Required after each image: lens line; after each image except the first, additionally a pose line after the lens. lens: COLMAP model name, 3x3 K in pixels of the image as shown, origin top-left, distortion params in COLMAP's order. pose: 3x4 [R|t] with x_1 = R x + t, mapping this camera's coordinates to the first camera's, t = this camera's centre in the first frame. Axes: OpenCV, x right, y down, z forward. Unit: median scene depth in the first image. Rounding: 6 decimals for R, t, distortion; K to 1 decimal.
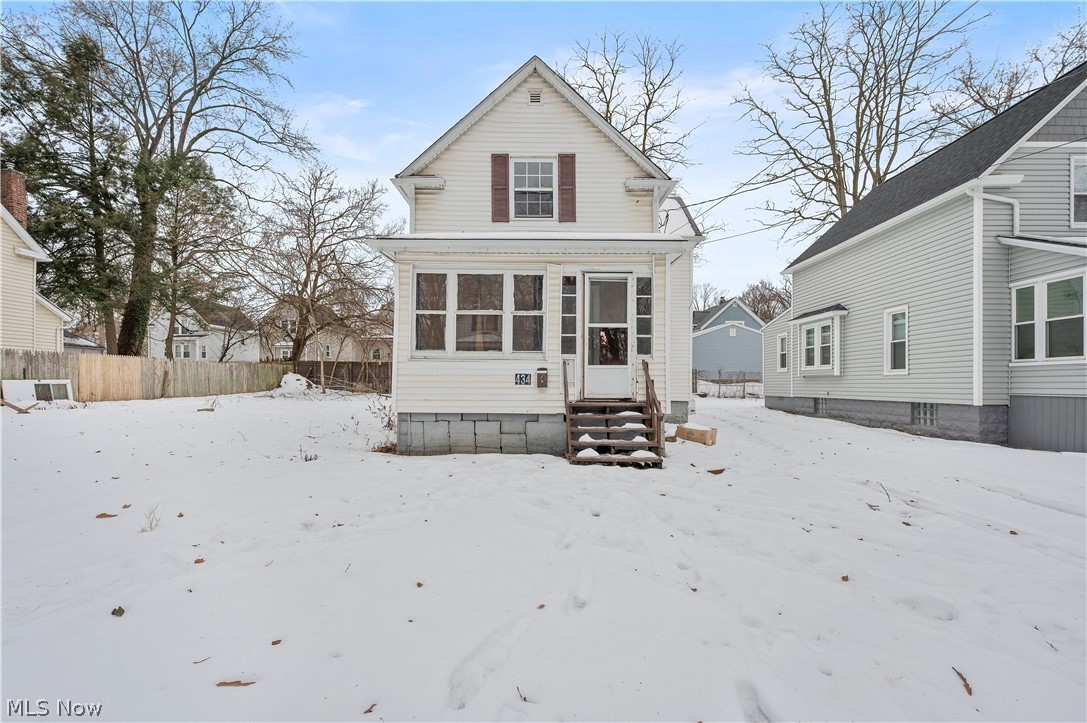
lens RADIAL K [[450.4, 0, 544.0], [0, 450.4, 369.2], [0, 0, 1]] dist [-0.002829, 0.000029]
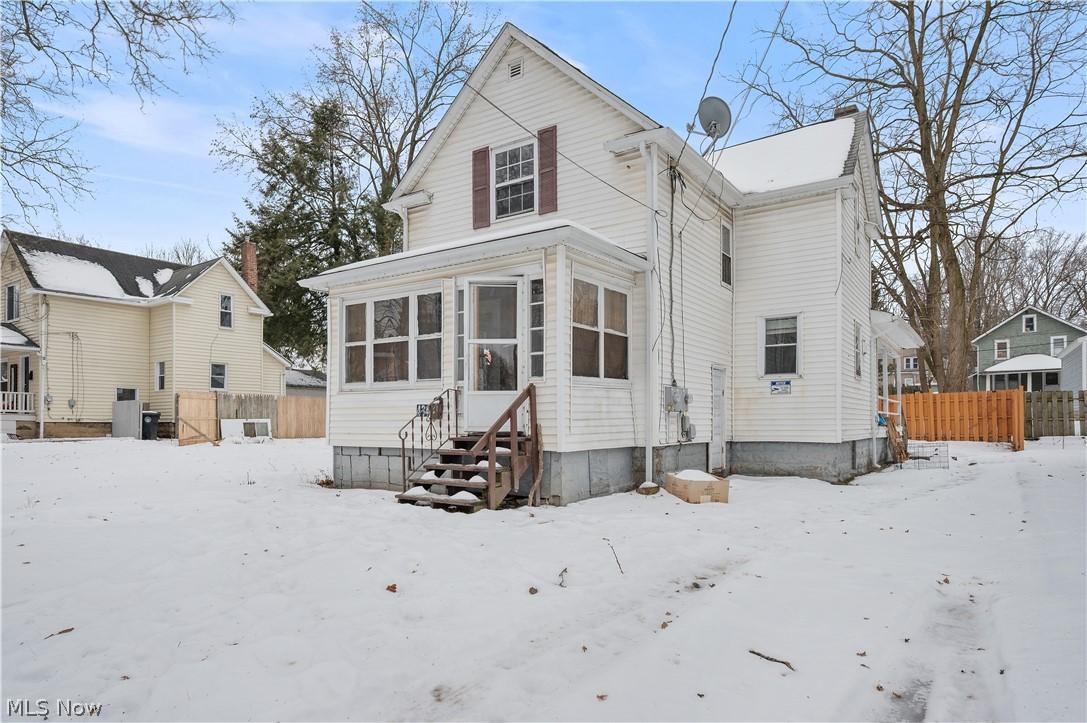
lens RADIAL K [[629.6, 0, 525.3], [0, 629.6, 393.0], [0, 0, 1]] dist [-0.000577, 0.000070]
pose [[0.831571, -0.033161, -0.554427, 0.811773], [0.025216, 0.999441, -0.021956, 0.020078], [0.554845, 0.004278, 0.831942, 0.065605]]
